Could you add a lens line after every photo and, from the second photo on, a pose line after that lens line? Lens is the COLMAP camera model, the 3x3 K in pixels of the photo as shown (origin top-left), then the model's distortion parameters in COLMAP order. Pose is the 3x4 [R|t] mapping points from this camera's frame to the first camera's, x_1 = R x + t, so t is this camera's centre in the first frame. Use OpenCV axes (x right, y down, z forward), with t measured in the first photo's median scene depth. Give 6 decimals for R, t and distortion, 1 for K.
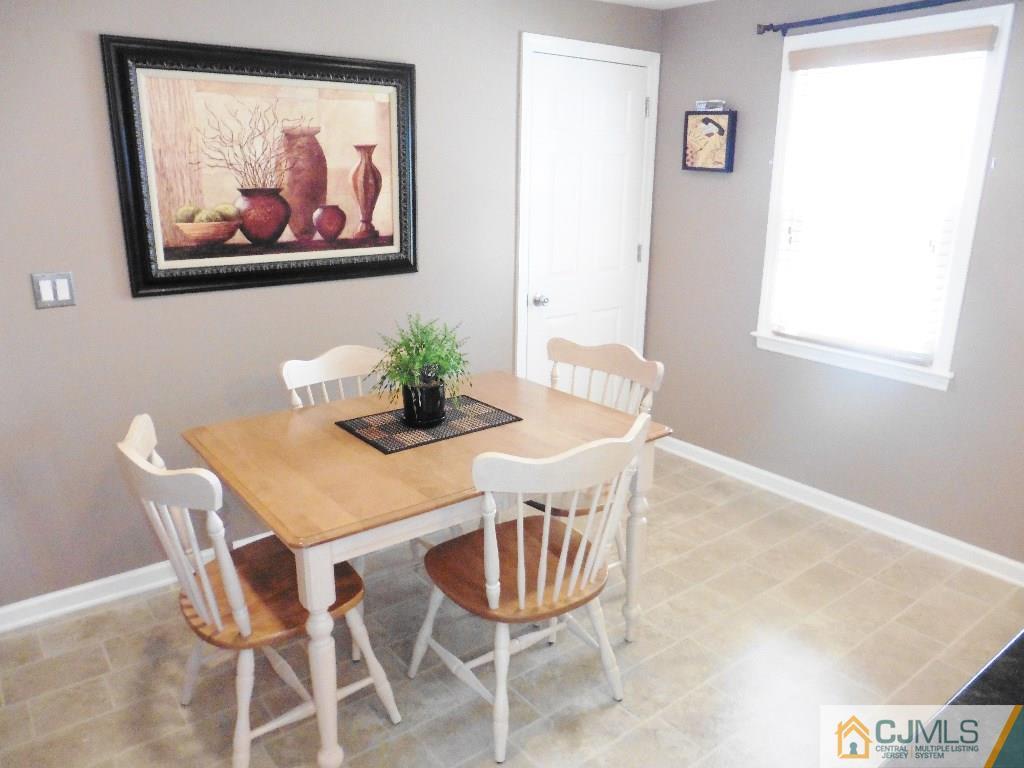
lens RADIAL K [[743.4, 0, 512.2], [0, 743.4, 387.7], [0, 0, 1]] dist [-0.056753, 0.040706]
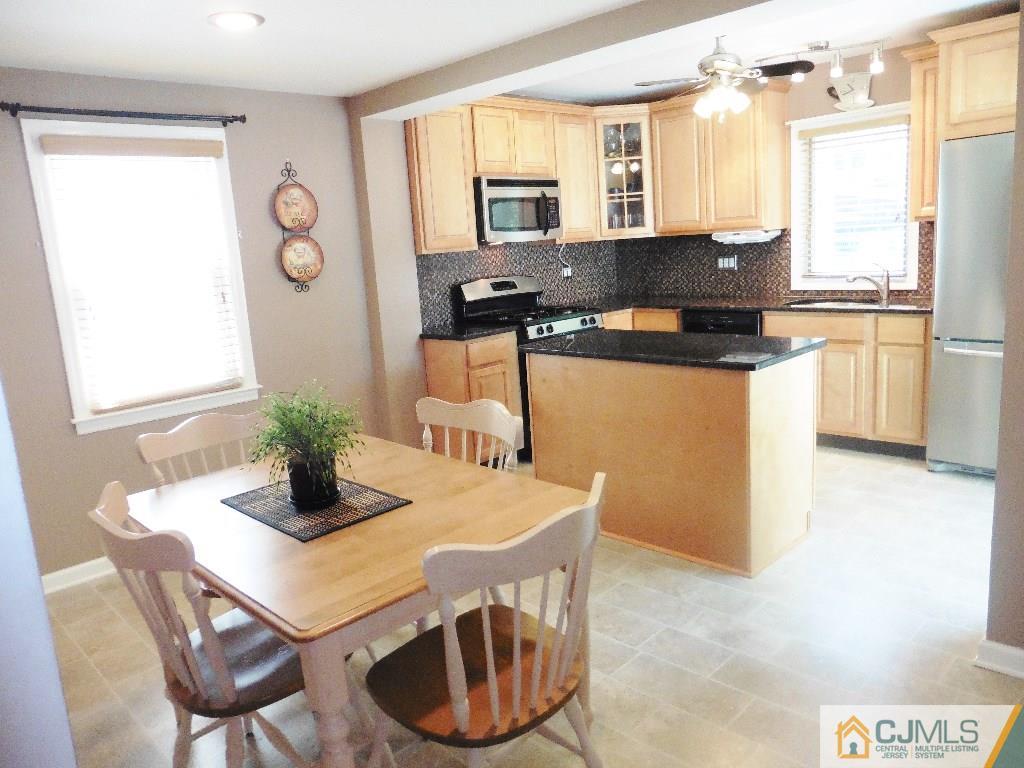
lens RADIAL K [[743.4, 0, 512.2], [0, 743.4, 387.7], [0, 0, 1]] dist [-0.056753, 0.040706]
pose [[-0.120860, -0.192919, 0.973743, -0.748103], [0.340548, 0.913345, 0.223222, -0.150576], [-0.932427, 0.358585, -0.044688, 0.581847]]
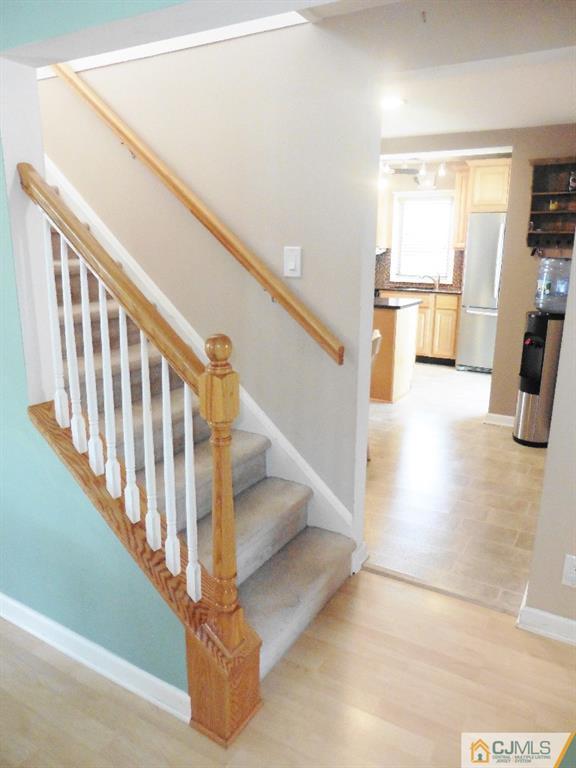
lens RADIAL K [[557.6, 0, 288.0], [0, 557.6, 384.0], [0, 0, 1]] dist [-0.056753, 0.040706]
pose [[-0.375432, -0.234287, 0.896750, -1.241235], [0.243587, 0.908572, 0.339355, -0.282821], [-0.894268, 0.345842, -0.284038, 1.070385]]
